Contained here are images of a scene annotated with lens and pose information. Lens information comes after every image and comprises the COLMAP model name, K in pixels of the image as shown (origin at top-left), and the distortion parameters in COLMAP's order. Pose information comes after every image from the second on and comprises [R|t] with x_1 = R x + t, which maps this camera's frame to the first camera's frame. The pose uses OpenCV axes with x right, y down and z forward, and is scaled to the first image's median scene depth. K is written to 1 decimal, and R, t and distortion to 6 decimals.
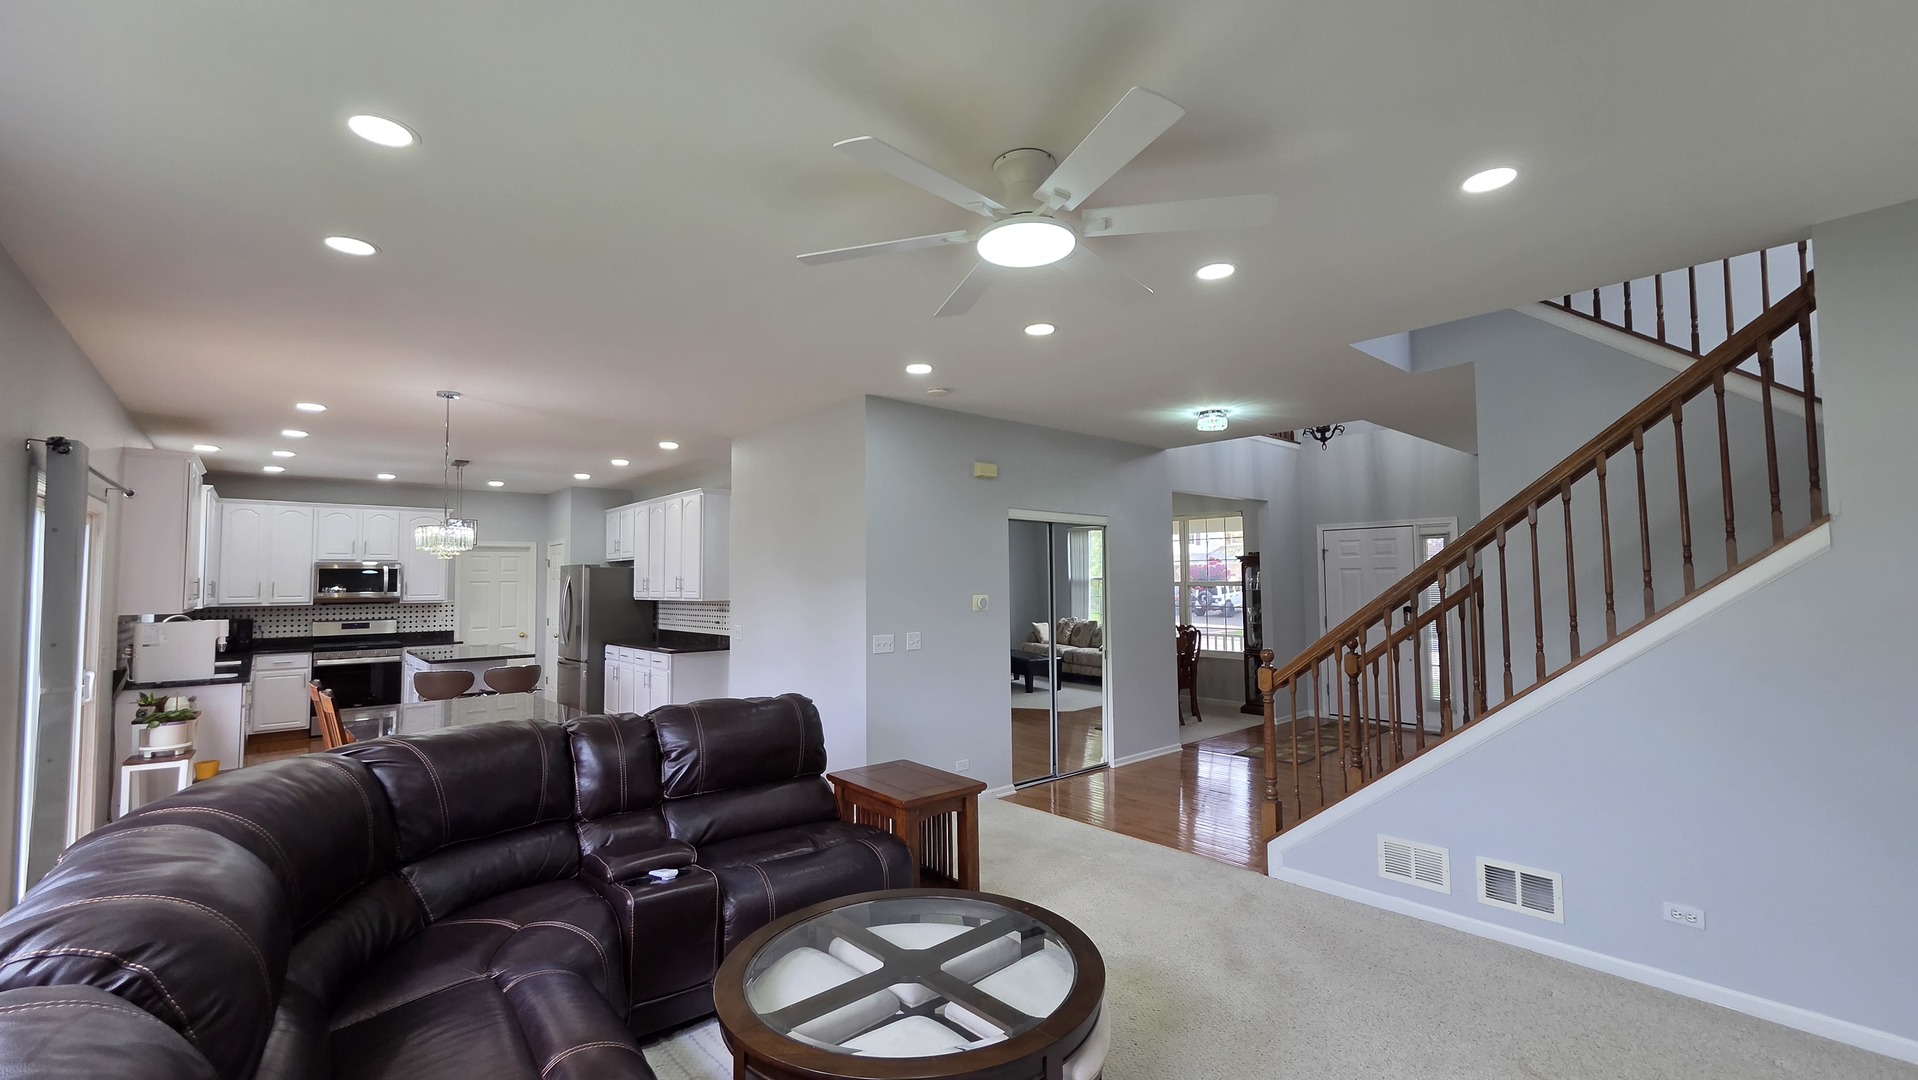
lens RADIAL K [[787.3, 0, 959.0], [0, 787.3, 540.0], [0, 0, 1]] dist [0.000550, 0.000302]
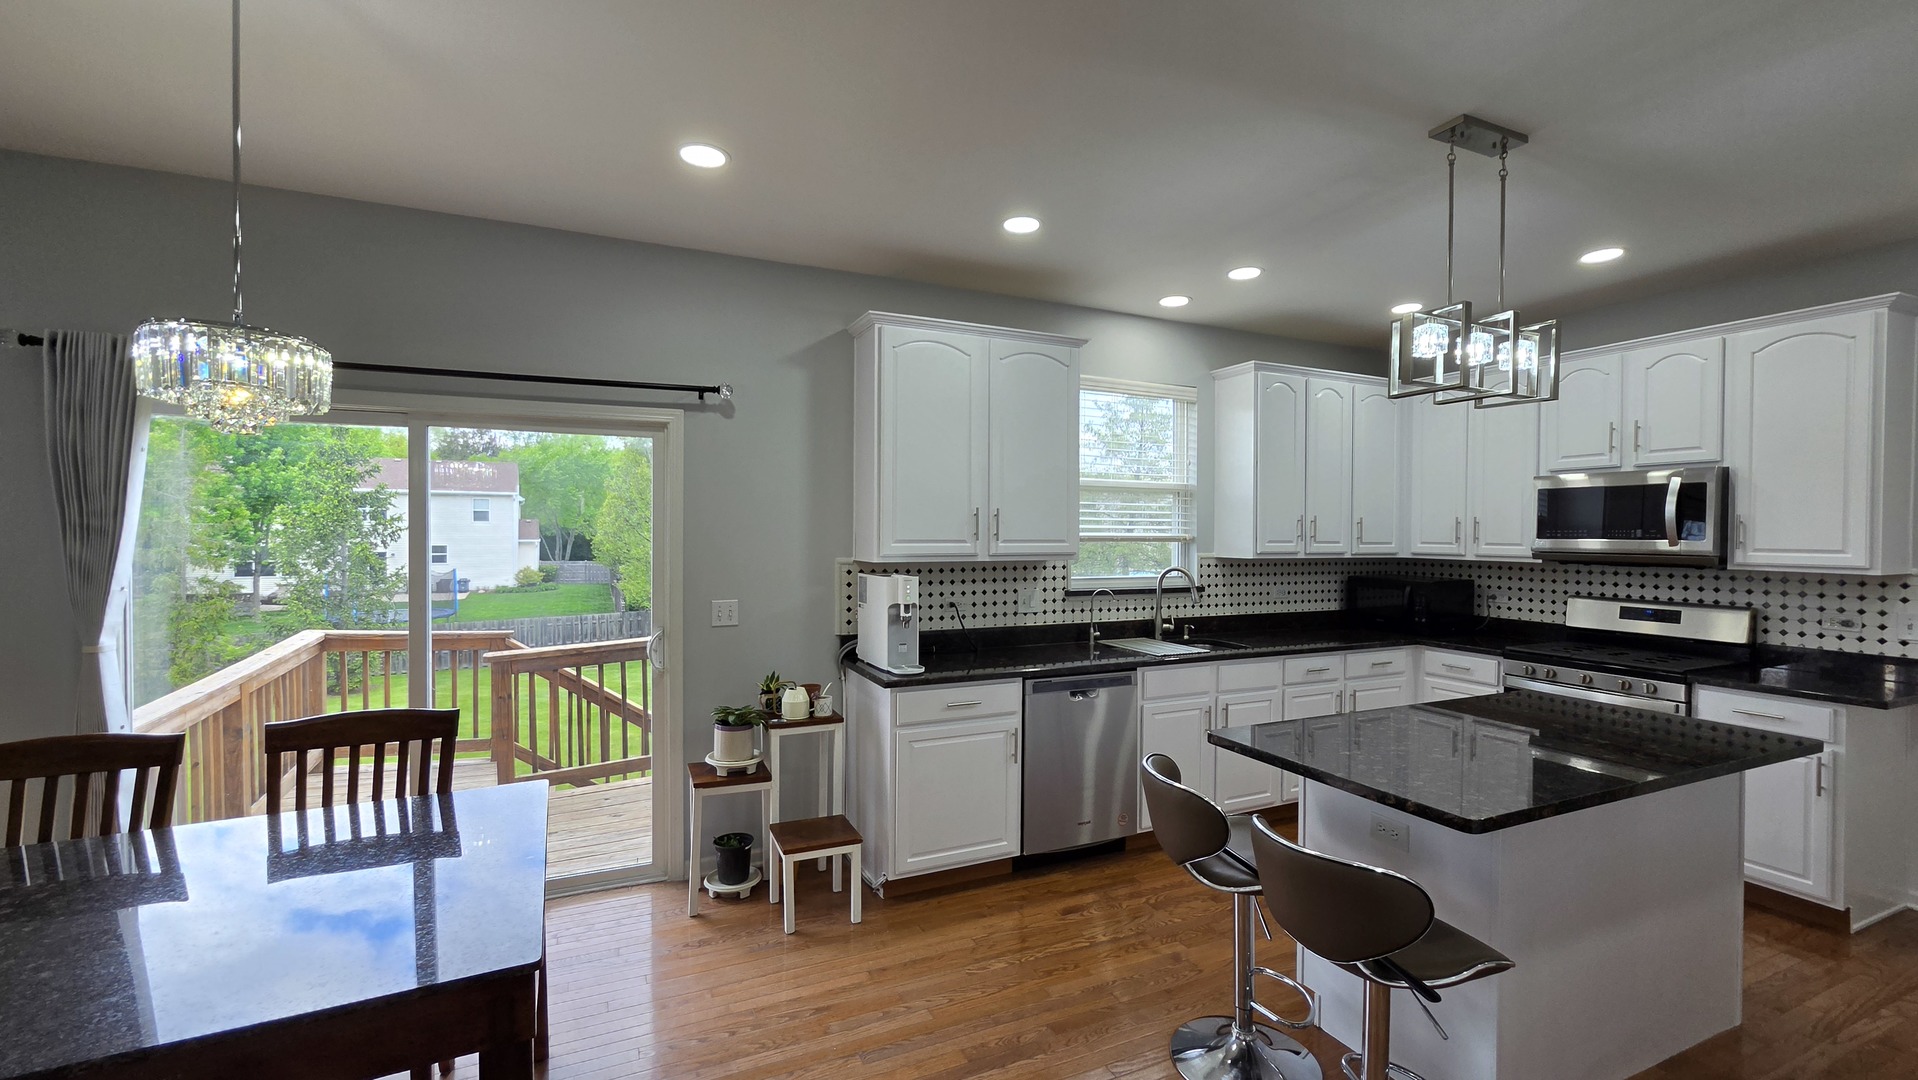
lens RADIAL K [[787.3, 0, 959.0], [0, 787.3, 540.0], [0, 0, 1]] dist [0.000550, 0.000302]
pose [[-0.293630, 0.020346, -0.955702, -0.232039], [0.051413, 0.998663, 0.005465, 0.045248], [0.954535, -0.047531, -0.294284, 0.777350]]
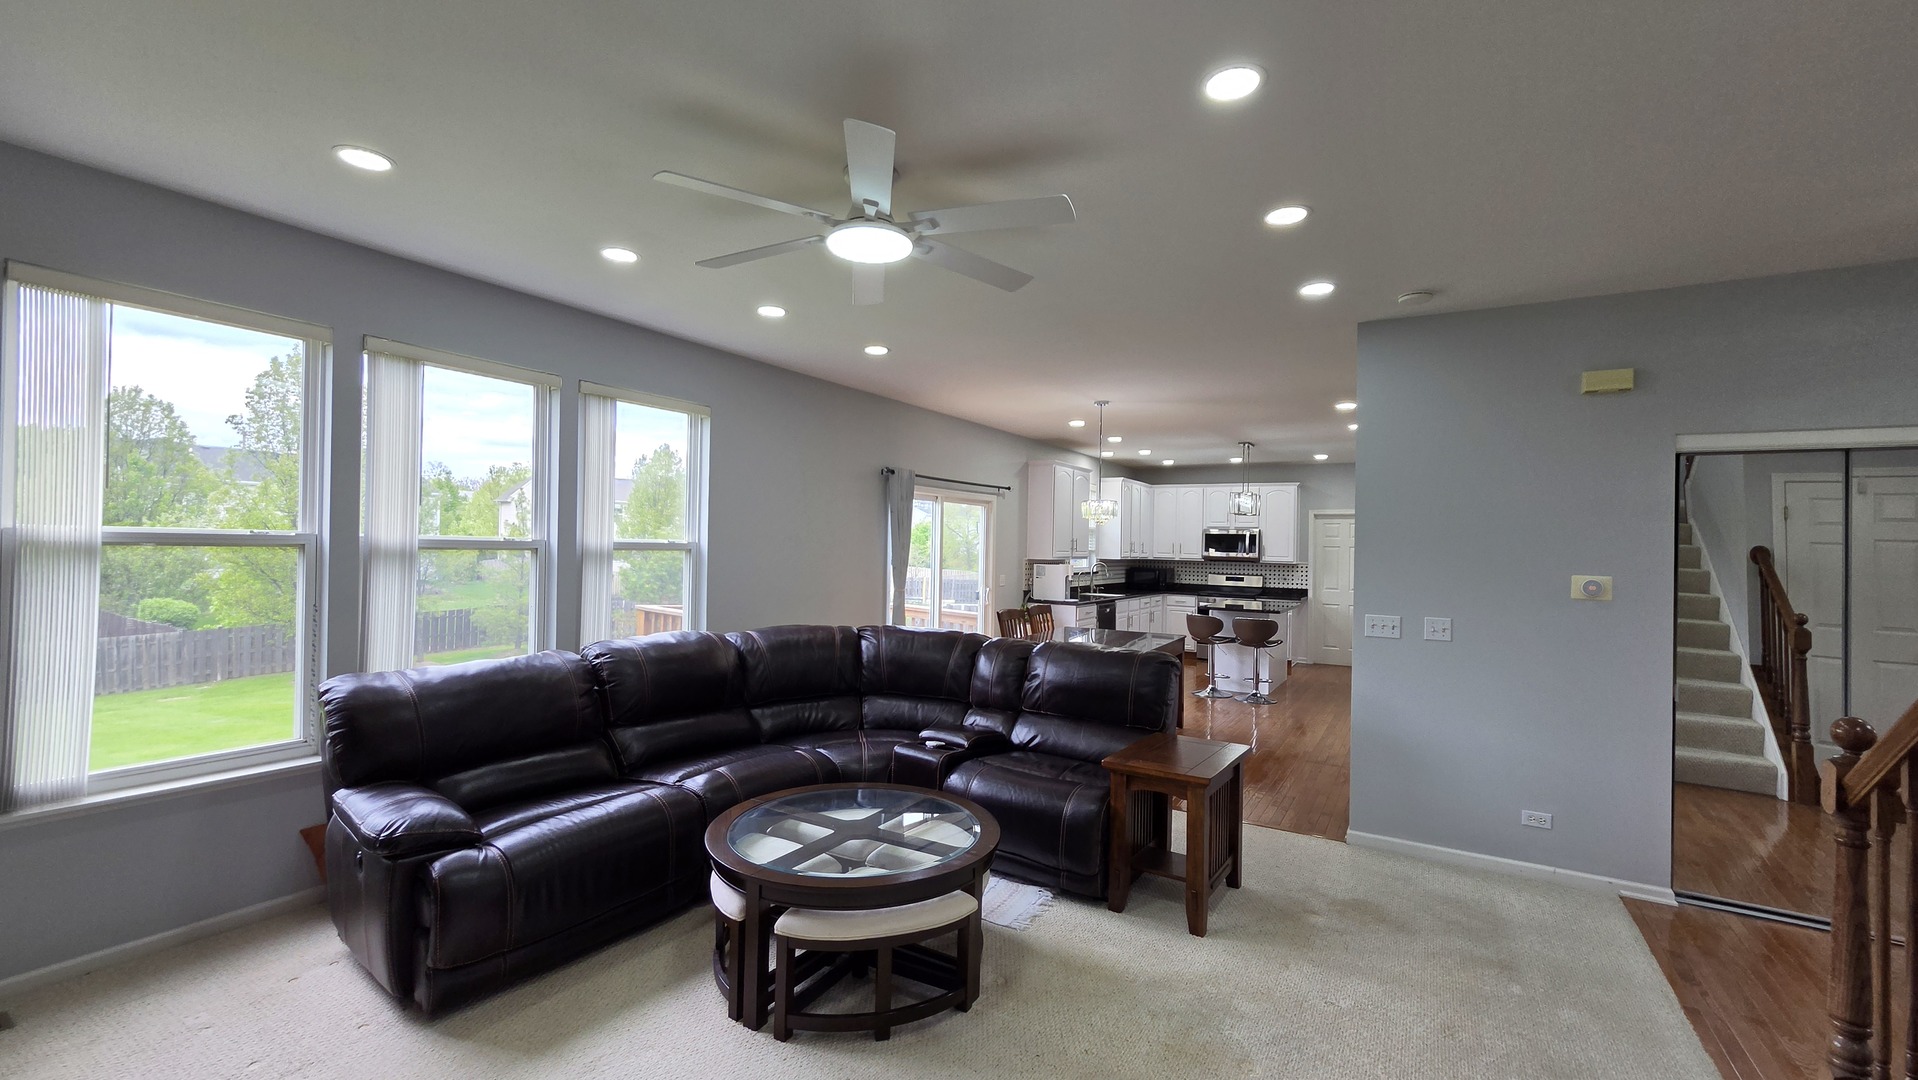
lens RADIAL K [[785.8, 0, 959.0], [0, 785.8, 540.0], [0, 0, 1]] dist [-0.002552, -0.000072]
pose [[0.300735, 0.011603, -0.953637, 0.314713], [0.026085, 0.999452, 0.020387, 0.008684], [0.953351, -0.031006, 0.300267, 0.202228]]
